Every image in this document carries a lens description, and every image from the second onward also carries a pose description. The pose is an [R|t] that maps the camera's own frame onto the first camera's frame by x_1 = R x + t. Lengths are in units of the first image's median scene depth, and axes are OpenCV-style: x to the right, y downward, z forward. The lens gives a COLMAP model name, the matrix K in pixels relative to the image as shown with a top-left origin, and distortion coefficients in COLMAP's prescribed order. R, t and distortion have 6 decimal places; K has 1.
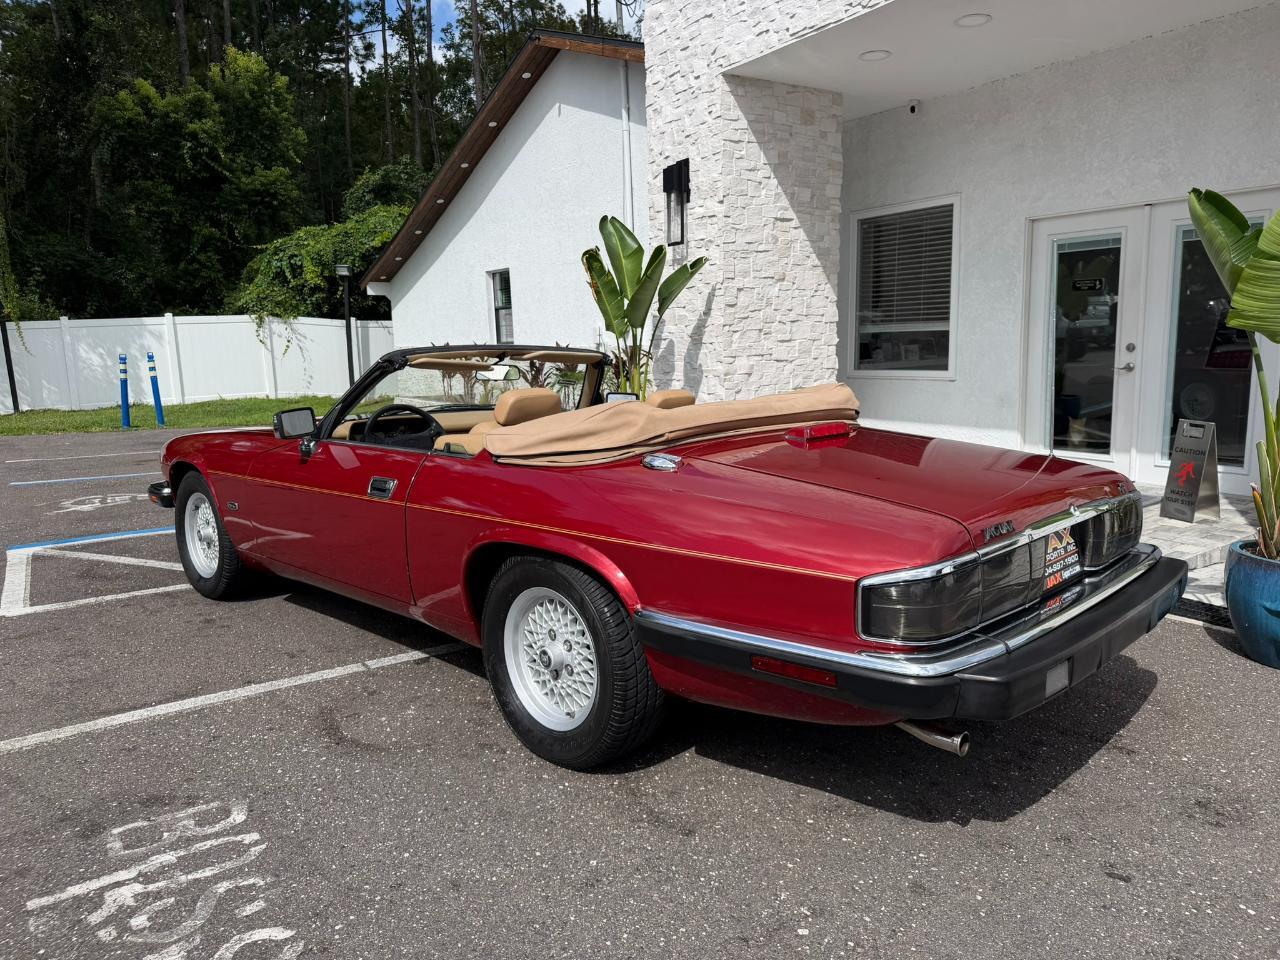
lens RADIAL K [[902.9, 0, 648.0], [0, 902.9, 488.4], [0, 0, 1]] dist [0.018984, -0.028997]
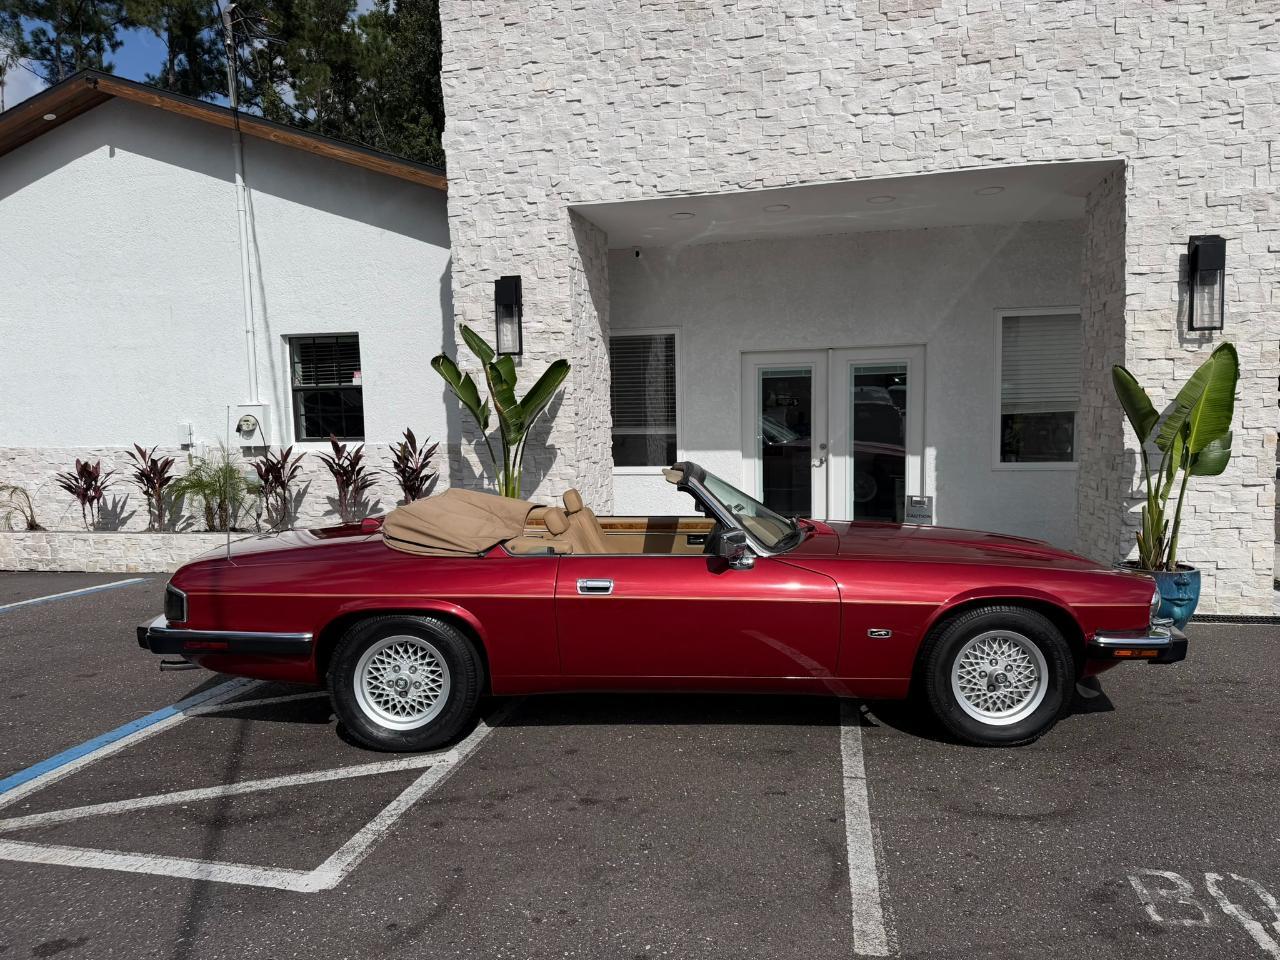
lens RADIAL K [[887.7, 0, 641.2], [0, 887.7, 497.6], [0, 0, 1]] dist [0.054563, -0.068777]
pose [[0.717472, -0.062724, 0.693758, -0.572760], [0.118524, 0.992408, -0.032850, -0.058855], [-0.686430, 0.105796, 0.719459, 0.185796]]
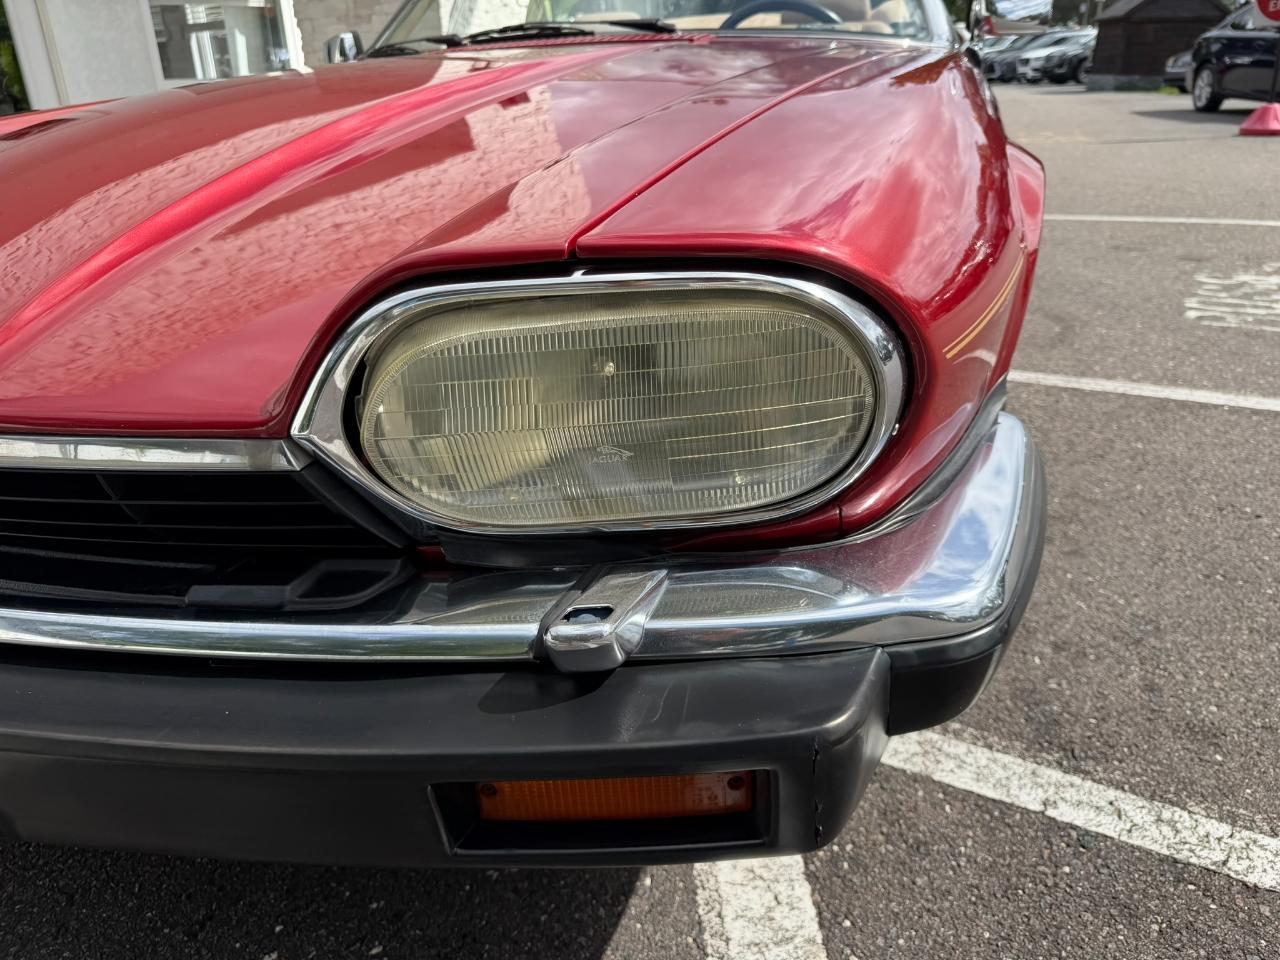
lens RADIAL K [[907.2, 0, 640.9], [0, 907.2, 493.5], [0, 0, 1]] dist [-0.000711, -0.006165]
pose [[-0.436712, -0.340431, 0.832700, -0.420708], [0.187311, 0.870935, 0.454299, -0.052636], [-0.879885, 0.354371, -0.316581, 0.722913]]
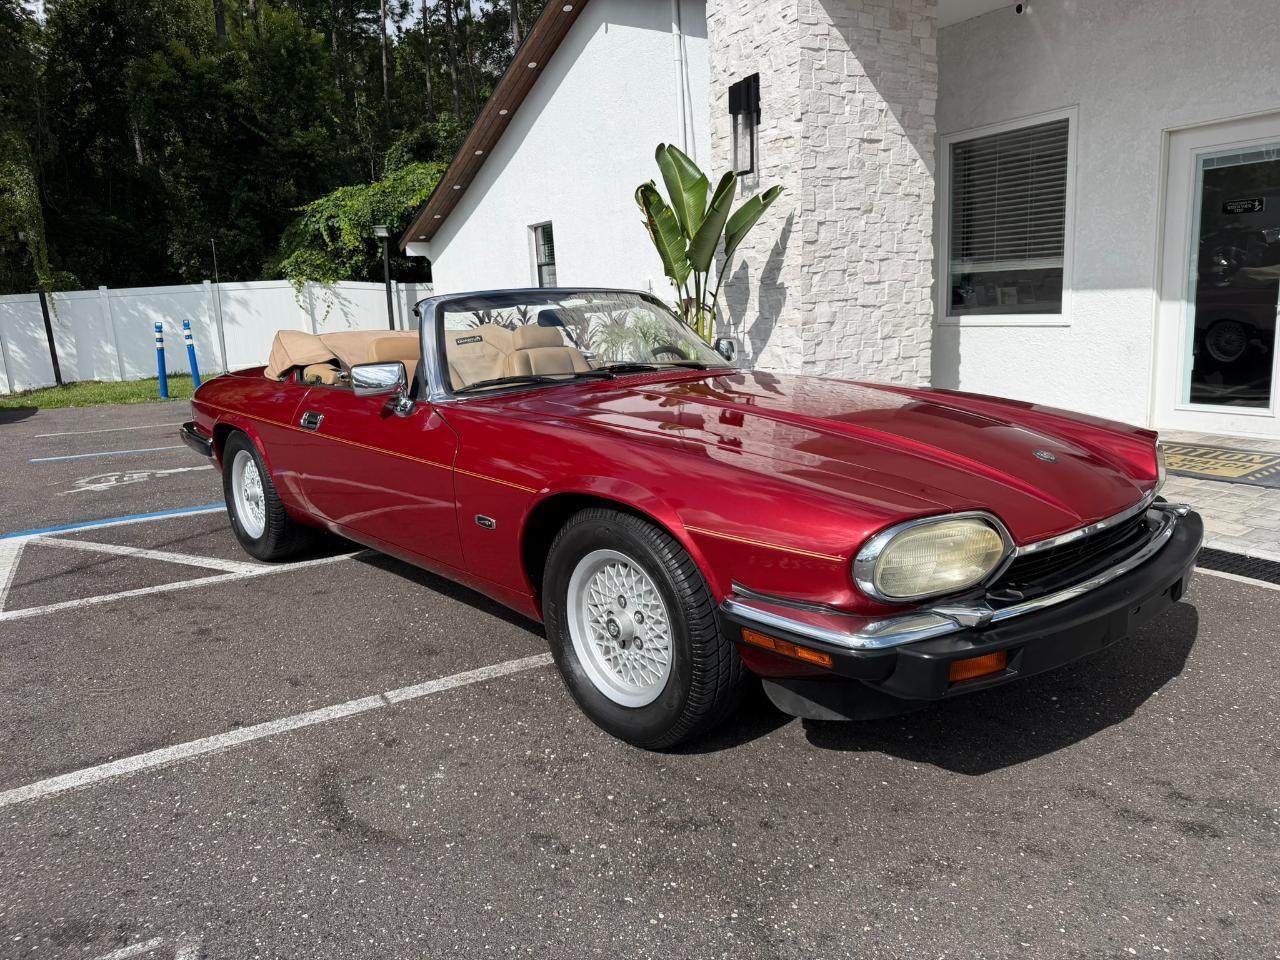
lens RADIAL K [[905.5, 0, 640.0], [0, 905.5, 480.0], [0, 0, 1]] dist [0.003952, -0.010199]
pose [[0.998160, -0.013064, -0.059218, -0.021393], [0.015004, 0.999361, 0.032441, -0.006826], [0.058757, -0.033270, 0.997718, 0.116314]]
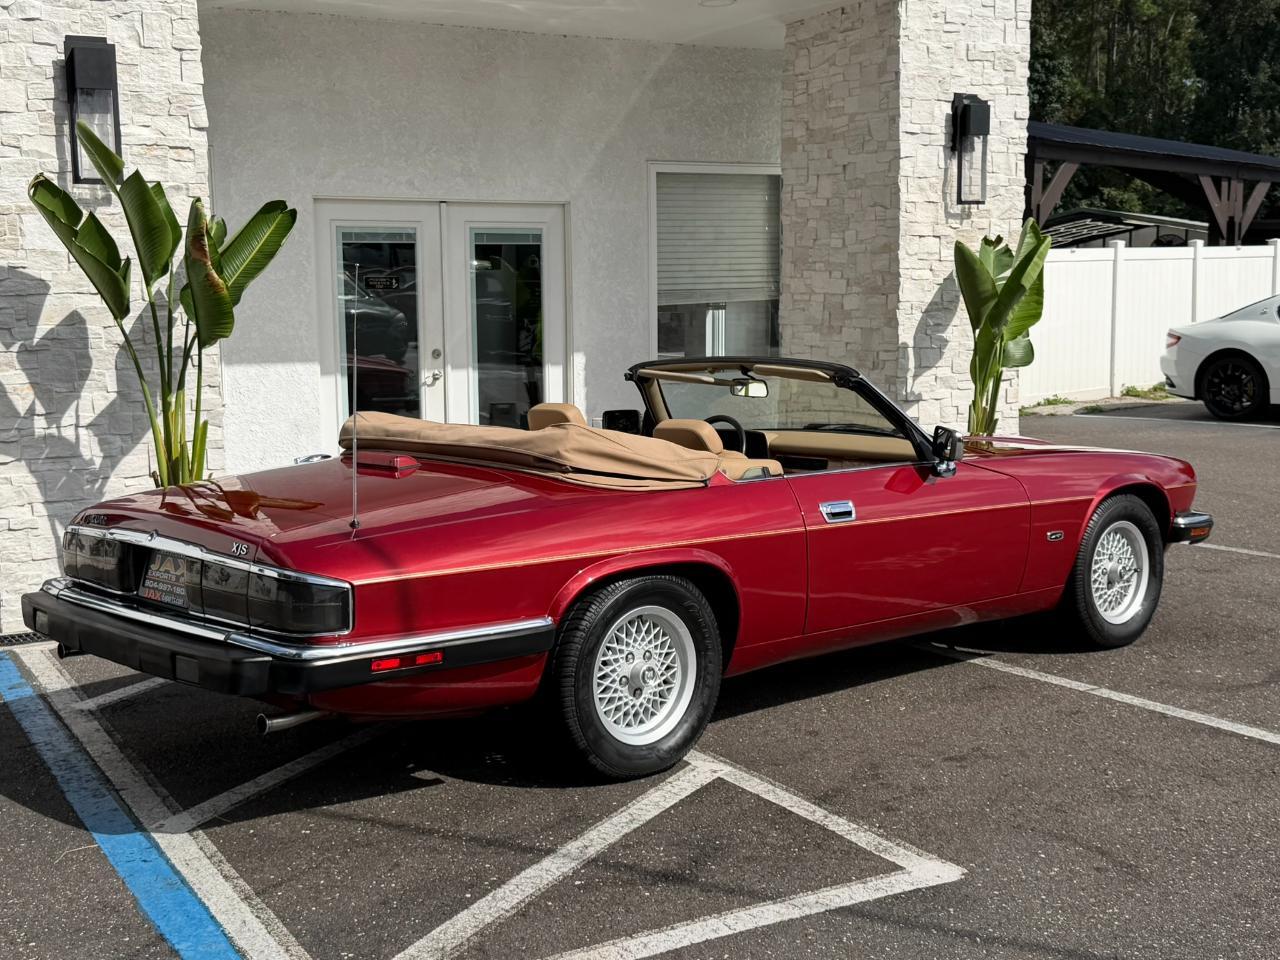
lens RADIAL K [[1563.6, 0, 647.7], [0, 1563.6, 501.7], [0, 0, 1]] dist [0.193641, -0.409145]
pose [[0.059792, -0.111282, 0.991988, -0.945310], [0.175383, 0.979479, 0.099308, -0.116980], [-0.982683, 0.168040, 0.078082, 0.622576]]
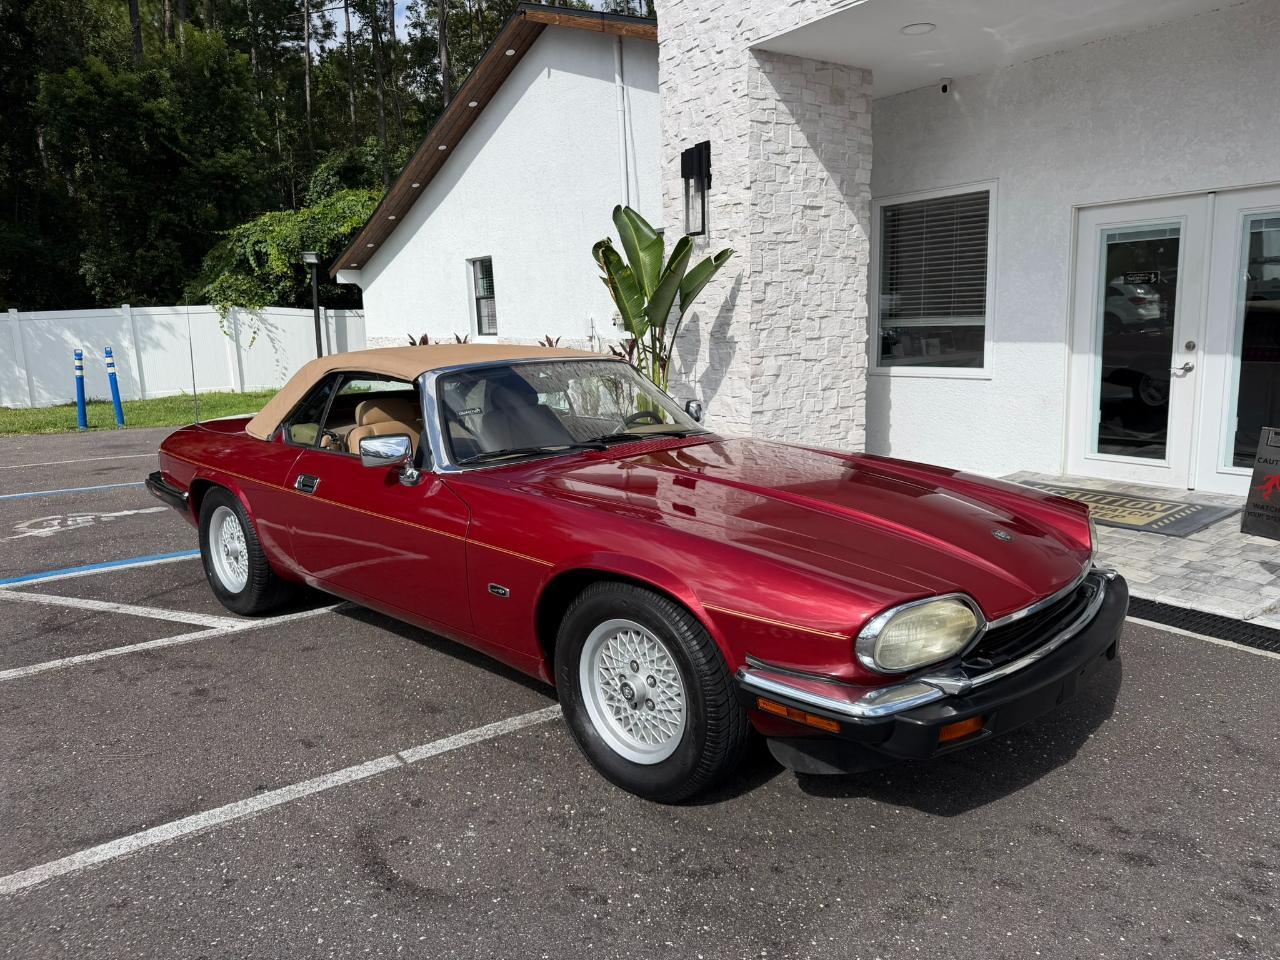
lens RADIAL K [[905.3, 0, 649.7], [0, 905.3, 479.4], [0, 0, 1]] dist [0.002896, -0.008518]
pose [[0.999161, -0.013160, 0.038785, -0.054796], [0.012803, 0.999873, 0.009459, -0.030518], [-0.038905, -0.008955, 0.999203, 0.080783]]
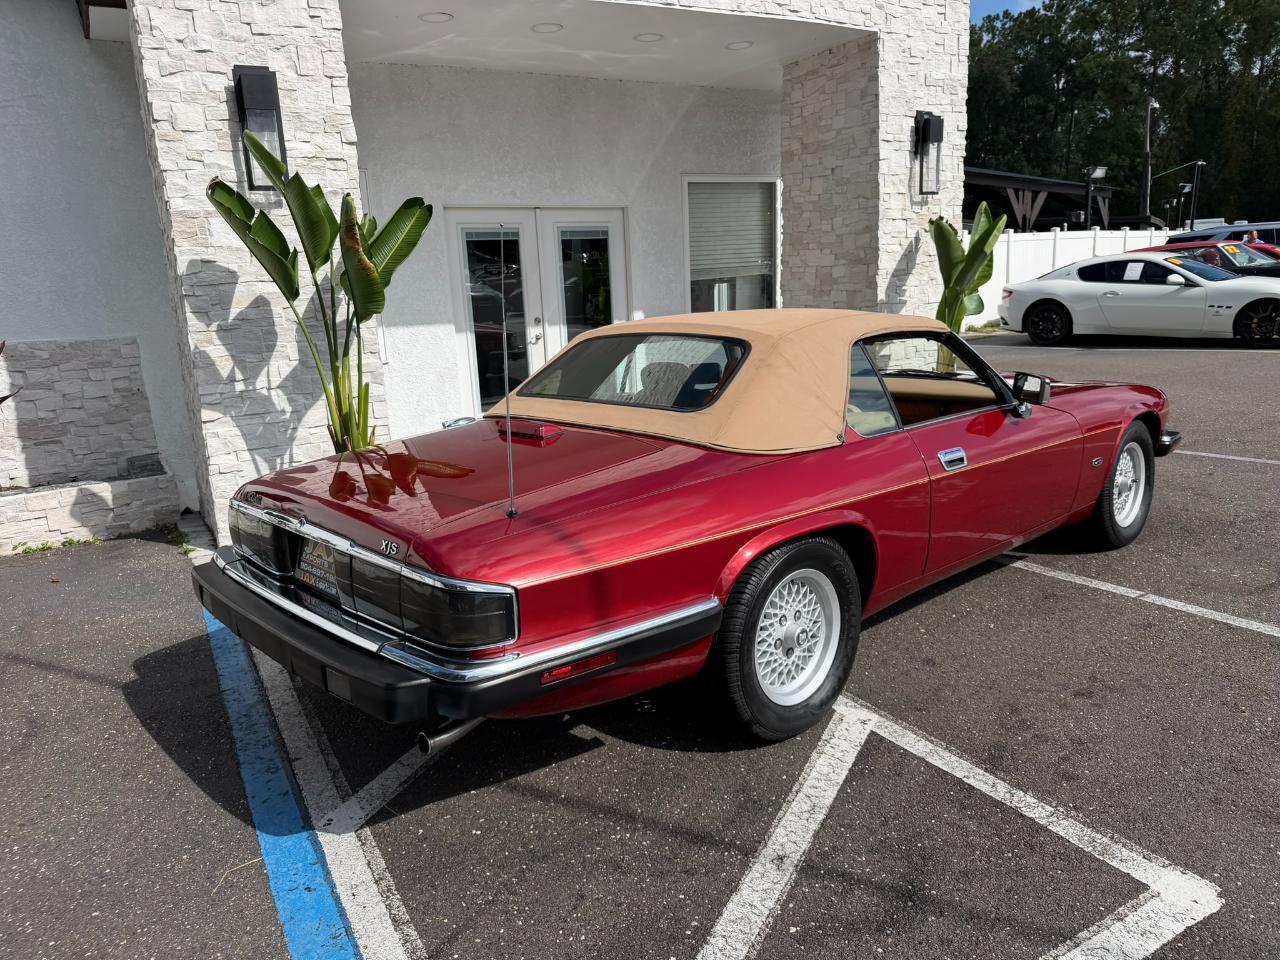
lens RADIAL K [[896.9, 0, 649.2], [0, 896.9, 480.7], [0, 0, 1]] dist [0.040552, -0.052318]
pose [[0.047582, -0.201944, 0.978241, -0.665881], [0.207583, 0.959967, 0.188074, -0.128871], [-0.977059, 0.194117, 0.087597, 0.702200]]
